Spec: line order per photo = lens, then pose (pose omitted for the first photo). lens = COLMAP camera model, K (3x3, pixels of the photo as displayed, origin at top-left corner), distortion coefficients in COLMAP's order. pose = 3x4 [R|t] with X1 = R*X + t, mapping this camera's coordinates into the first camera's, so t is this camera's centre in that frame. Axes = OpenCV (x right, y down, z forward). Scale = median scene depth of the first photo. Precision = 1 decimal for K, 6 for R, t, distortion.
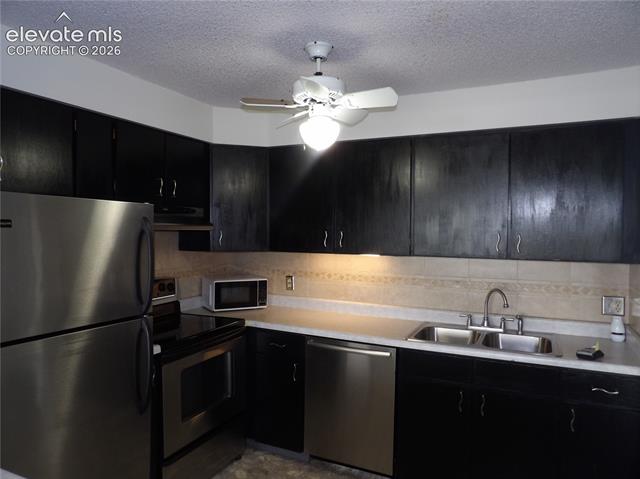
lens RADIAL K [[457.9, 0, 316.9], [0, 457.9, 240.9], [0, 0, 1]] dist [-0.033702, 0.040807]
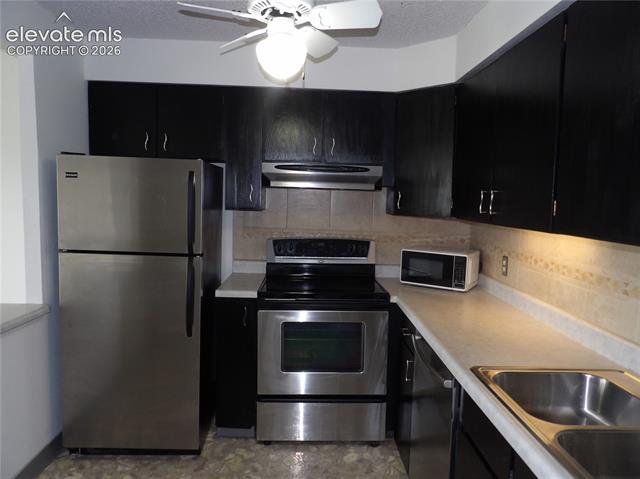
lens RADIAL K [[457.9, 0, 316.9], [0, 457.9, 240.9], [0, 0, 1]] dist [-0.033702, 0.040807]
pose [[0.462370, 0.088328, -0.882277, 0.525052], [-0.047474, 0.996065, 0.074841, 0.014680], [0.885415, 0.007282, 0.464744, 0.475894]]
